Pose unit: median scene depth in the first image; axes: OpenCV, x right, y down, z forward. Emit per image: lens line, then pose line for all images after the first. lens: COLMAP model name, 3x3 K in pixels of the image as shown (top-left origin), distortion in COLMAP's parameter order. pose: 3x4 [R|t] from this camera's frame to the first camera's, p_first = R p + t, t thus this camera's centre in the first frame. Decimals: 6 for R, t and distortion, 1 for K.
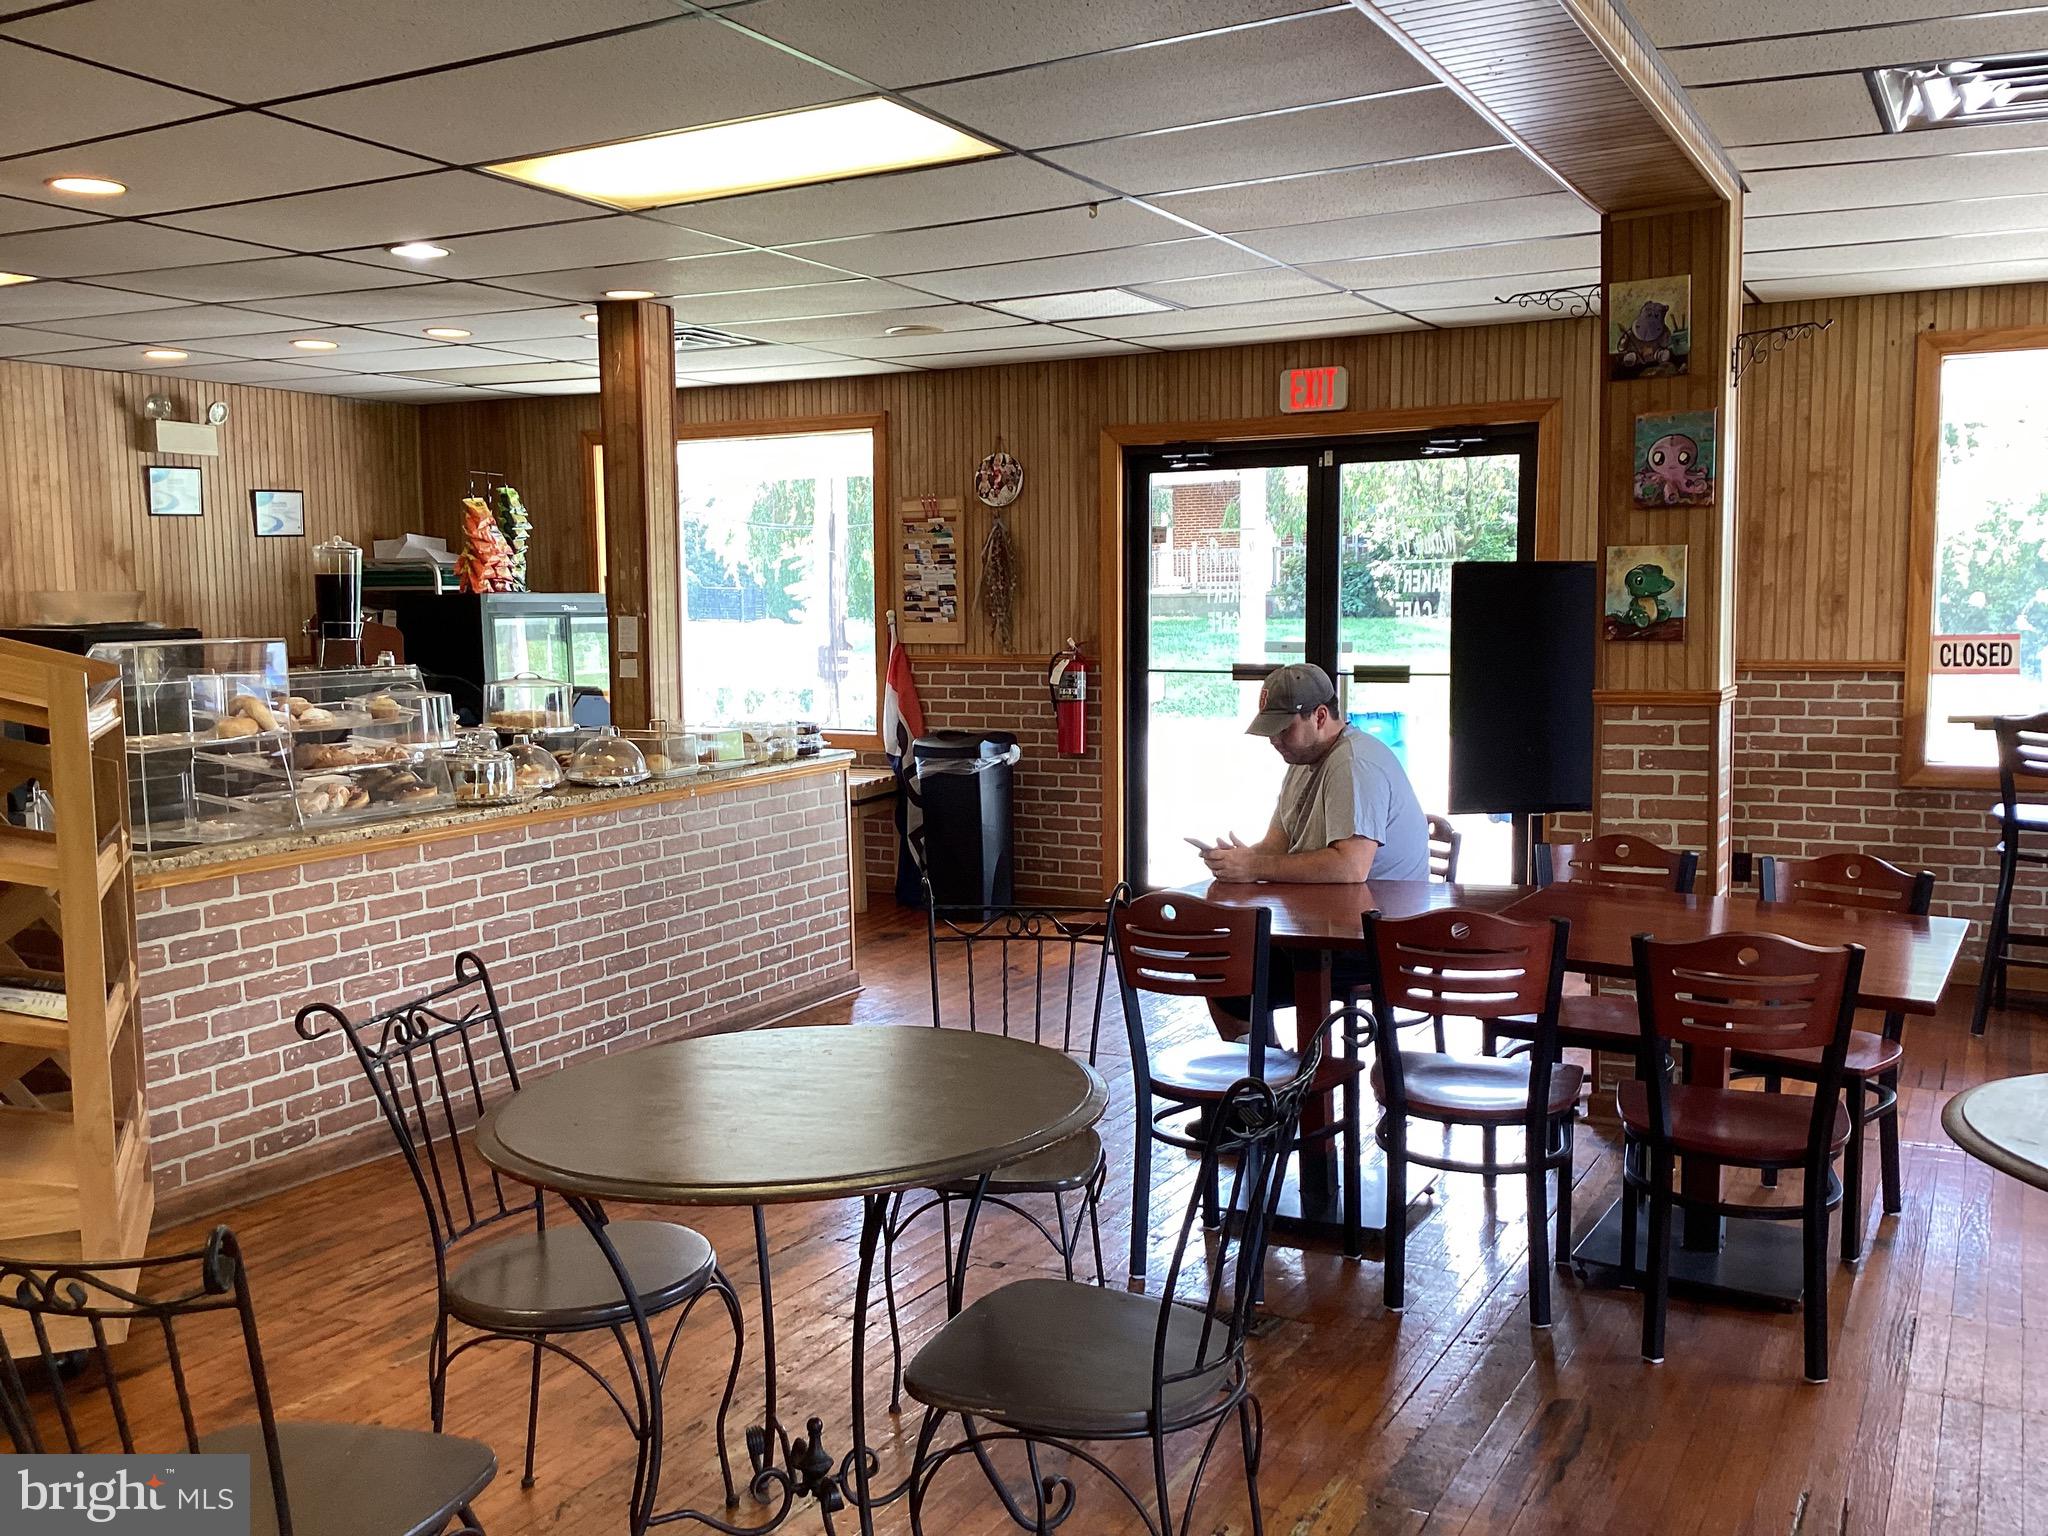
lens RADIAL K [[1840.0, 0, 1026.5], [0, 1840.0, 765.3], [0, 0, 1]] dist [0.117801, -0.203944]
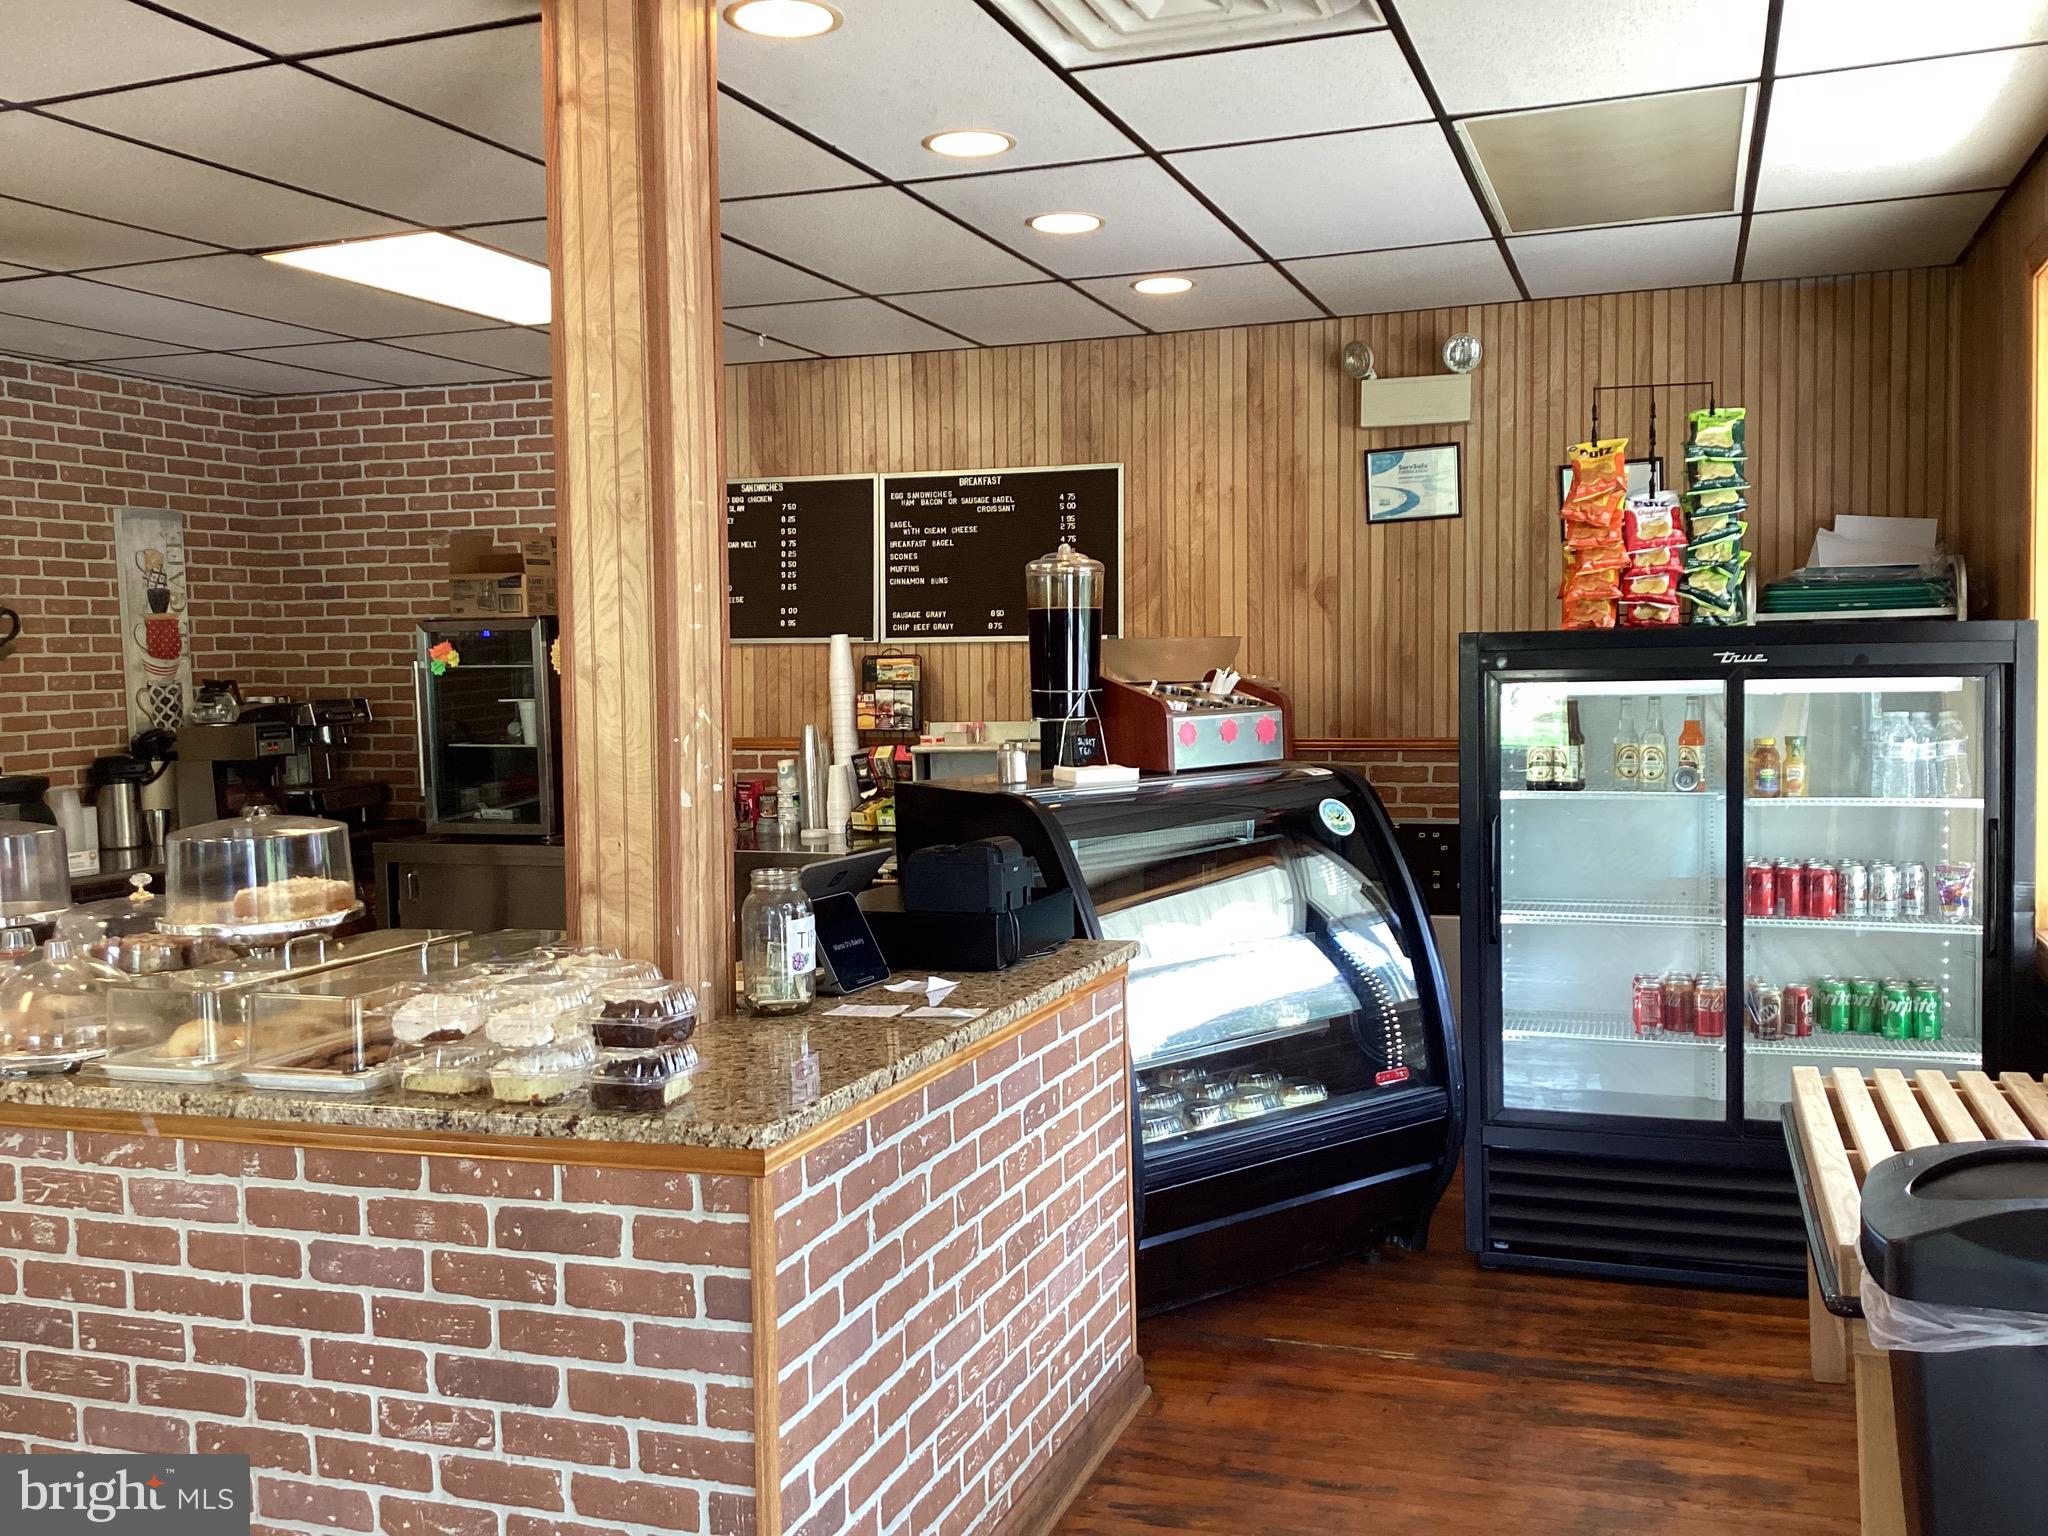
lens RADIAL K [[1840.0, 0, 1025.4], [0, 1840.0, 757.0], [0, 0, 1]] dist [0.117801, -0.203944]
pose [[0.151787, 0.057340, -0.986749, 0.187969], [-0.075349, 0.996082, 0.046292, -0.074027], [0.985537, 0.067324, 0.155513, 0.812840]]
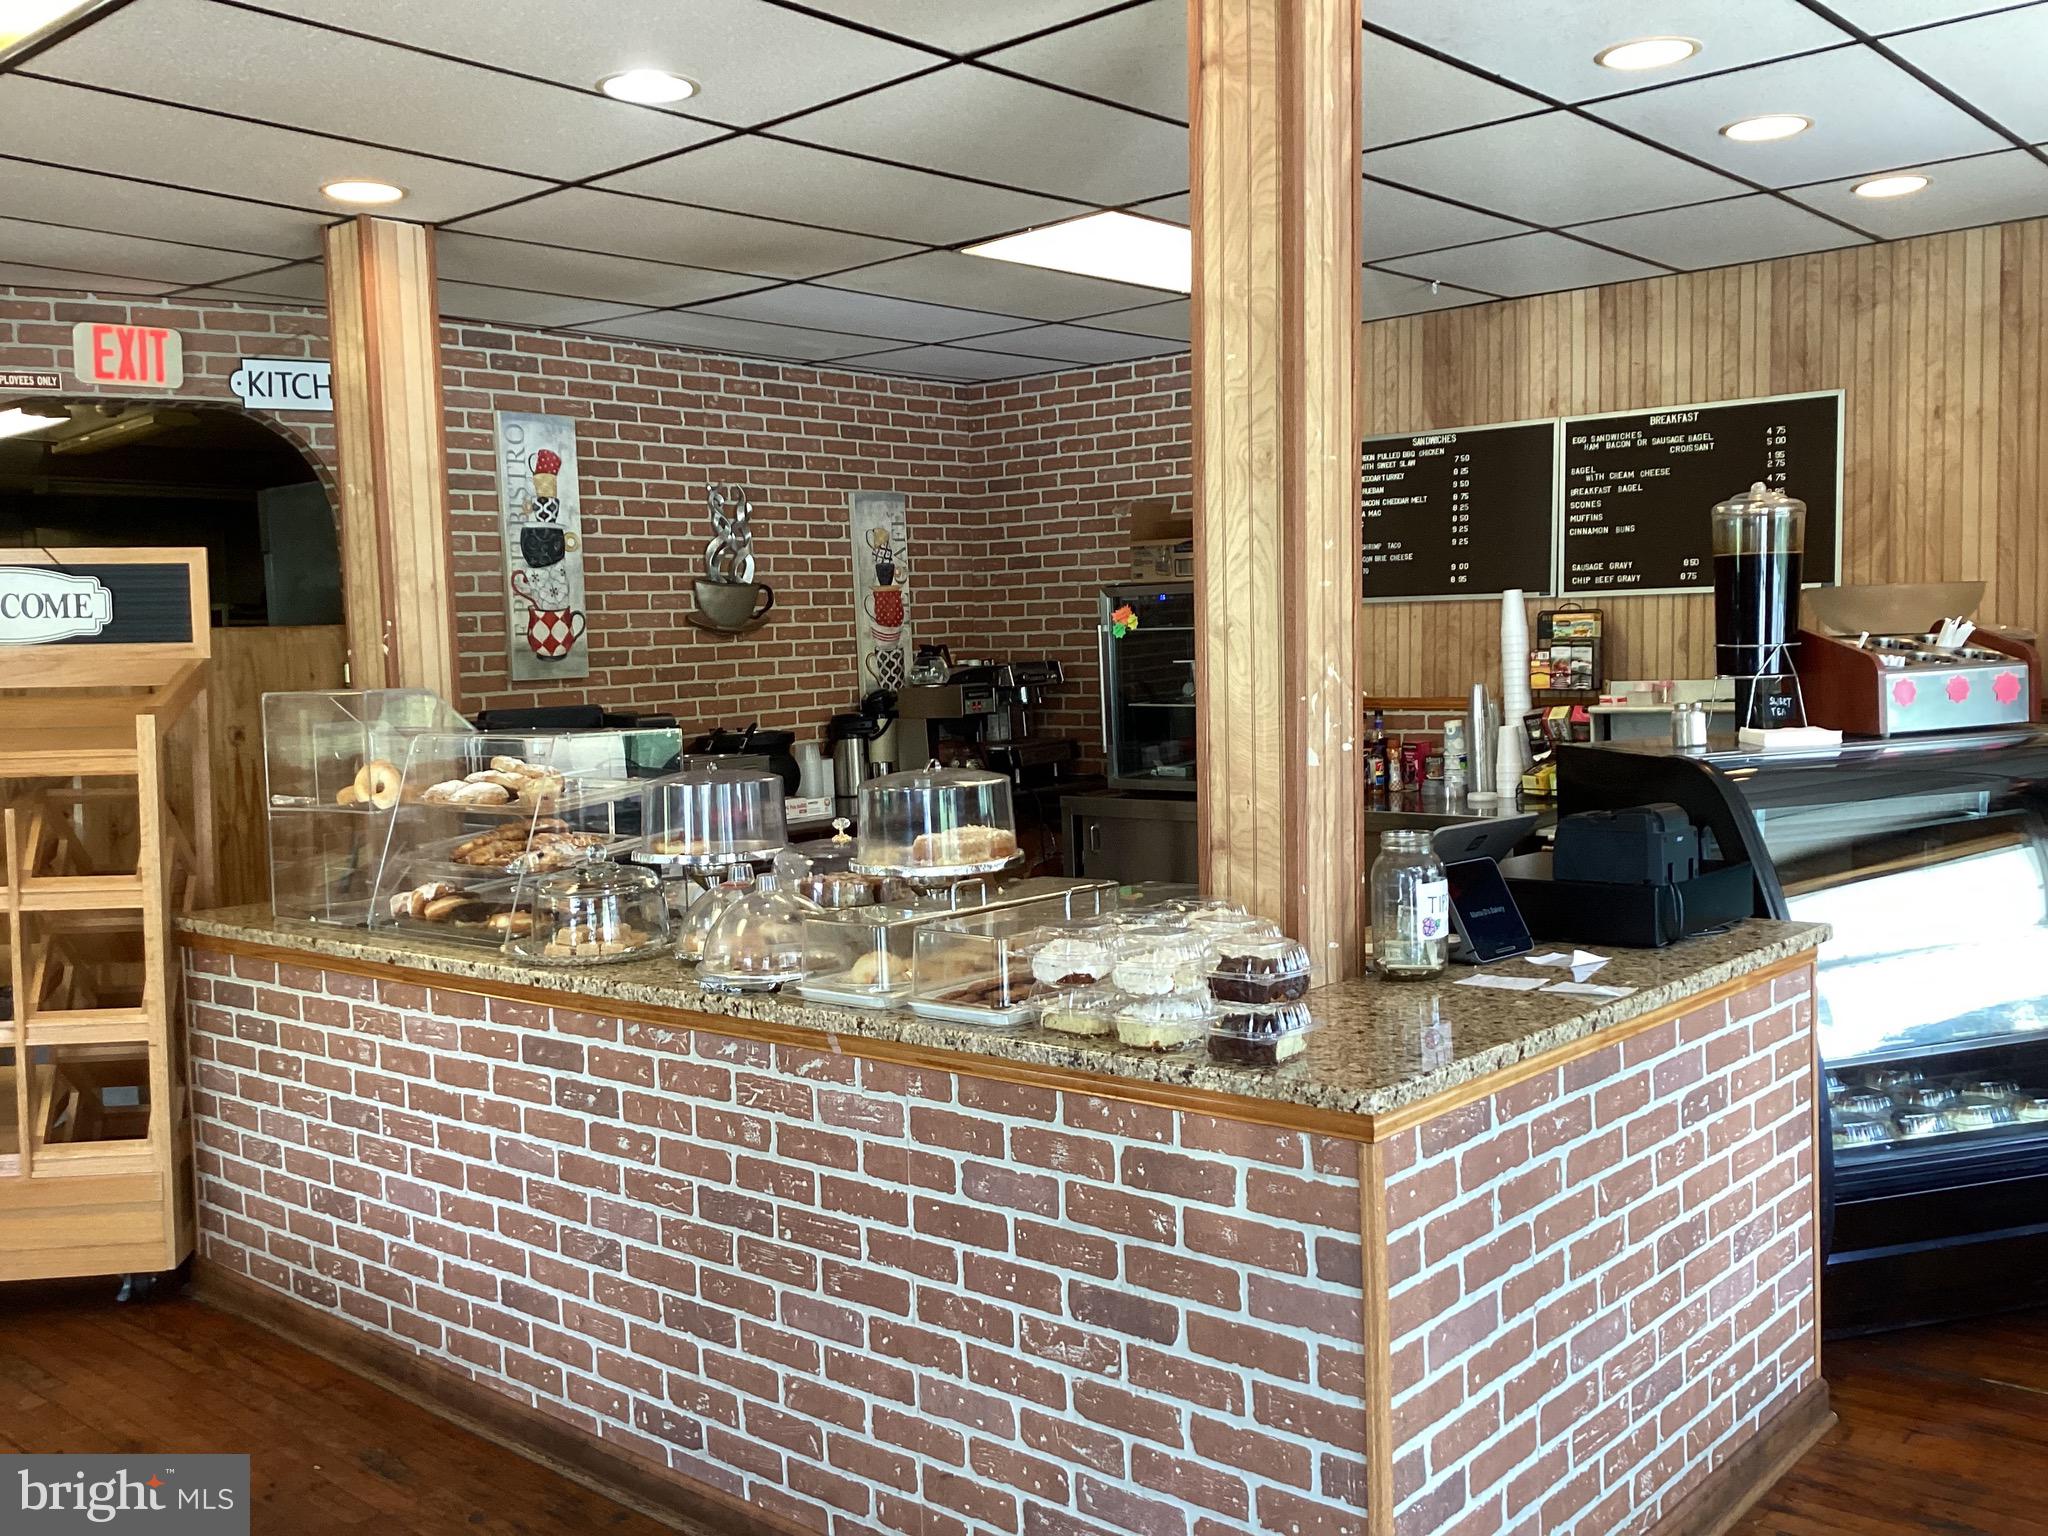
lens RADIAL K [[1840.0, 0, 1026.8], [0, 1840.0, 761.5], [0, 0, 1]] dist [0.117801, -0.203944]
pose [[-0.221218, 0.079808, -0.971953, 0.182705], [-0.058328, 0.993779, 0.094876, -0.074234], [0.973479, 0.077681, -0.215187, 0.828184]]
